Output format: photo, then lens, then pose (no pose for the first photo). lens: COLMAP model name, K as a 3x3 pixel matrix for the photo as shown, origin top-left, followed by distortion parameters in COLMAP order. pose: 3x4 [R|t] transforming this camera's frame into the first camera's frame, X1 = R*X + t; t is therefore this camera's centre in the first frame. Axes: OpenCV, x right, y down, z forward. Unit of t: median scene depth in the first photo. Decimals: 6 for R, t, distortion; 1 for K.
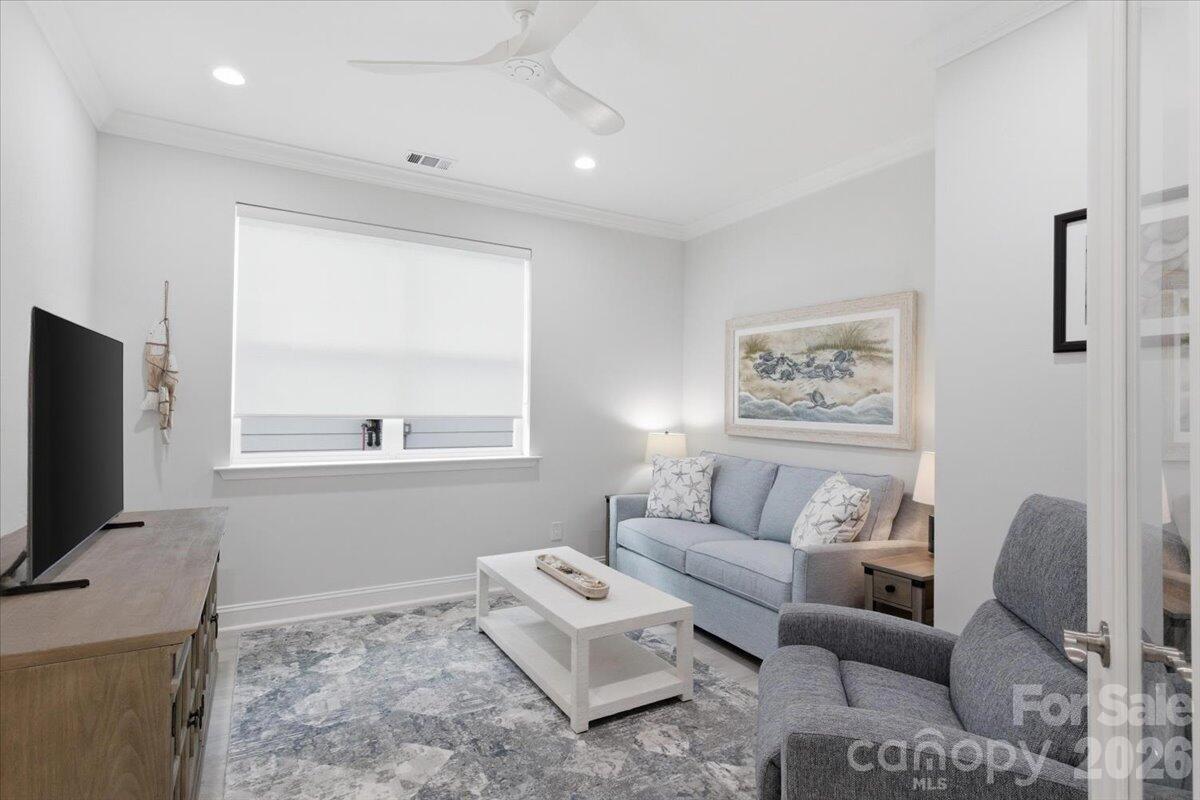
lens RADIAL K [[608.5, 0, 597.3], [0, 608.5, 403.1], [0, 0, 1]] dist [0.007978, -0.004912]
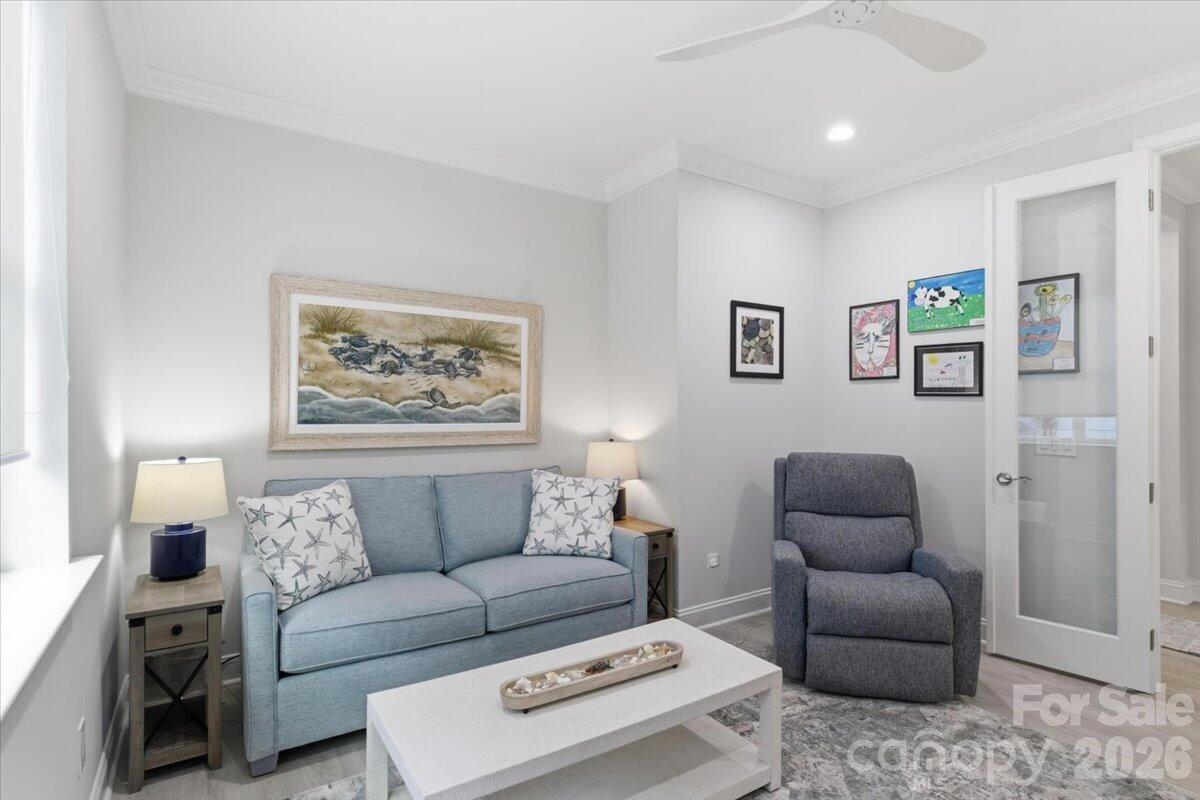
lens RADIAL K [[608.5, 0, 603.8], [0, 608.5, 403.3], [0, 0, 1]] dist [0.007978, -0.004912]
pose [[-0.096886, -0.015817, 0.995170, -0.530904], [-0.012501, 0.999814, 0.014674, -0.014260], [-0.995217, -0.011019, -0.097066, 0.809205]]
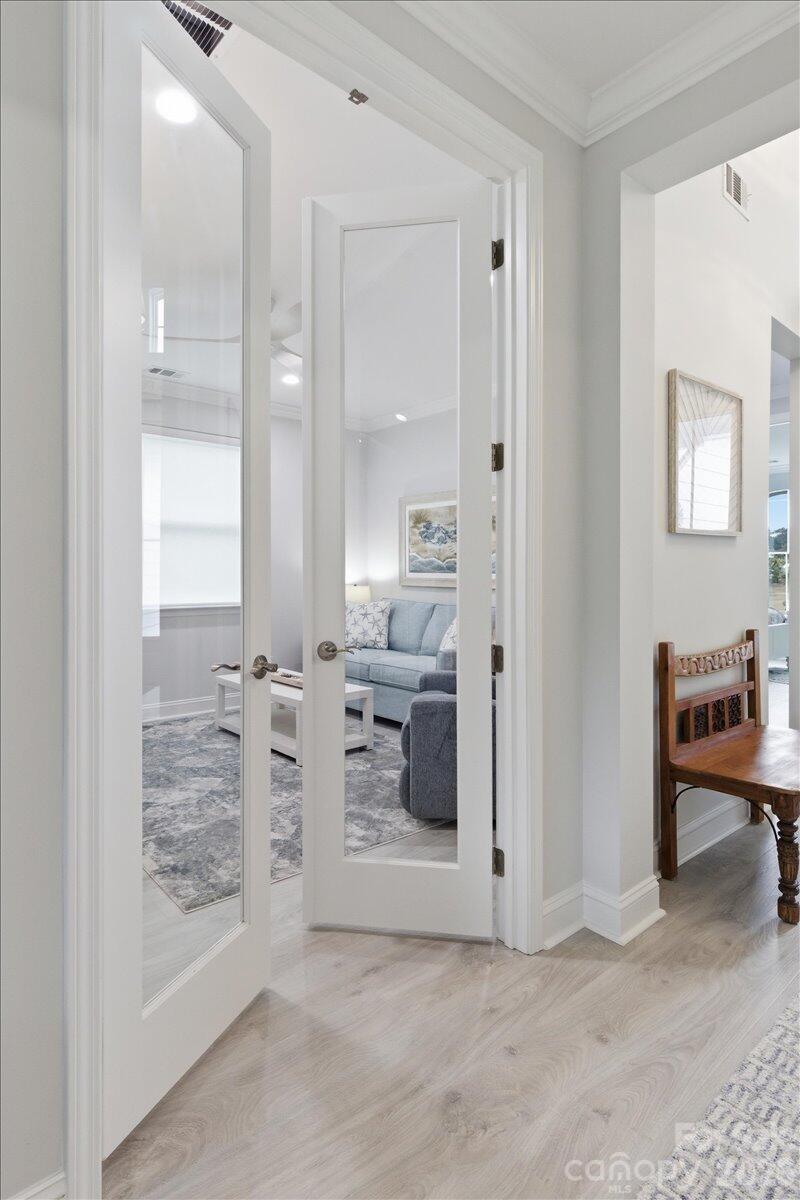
lens RADIAL K [[608.5, 0, 405.8], [0, 608.5, 589.9], [0, 0, 1]] dist [0.007978, -0.004912]
pose [[0.980856, -0.017021, 0.193990, -0.036688], [0.009830, 0.999230, 0.037971, 0.013753], [-0.194487, -0.035338, 0.980268, -0.338131]]
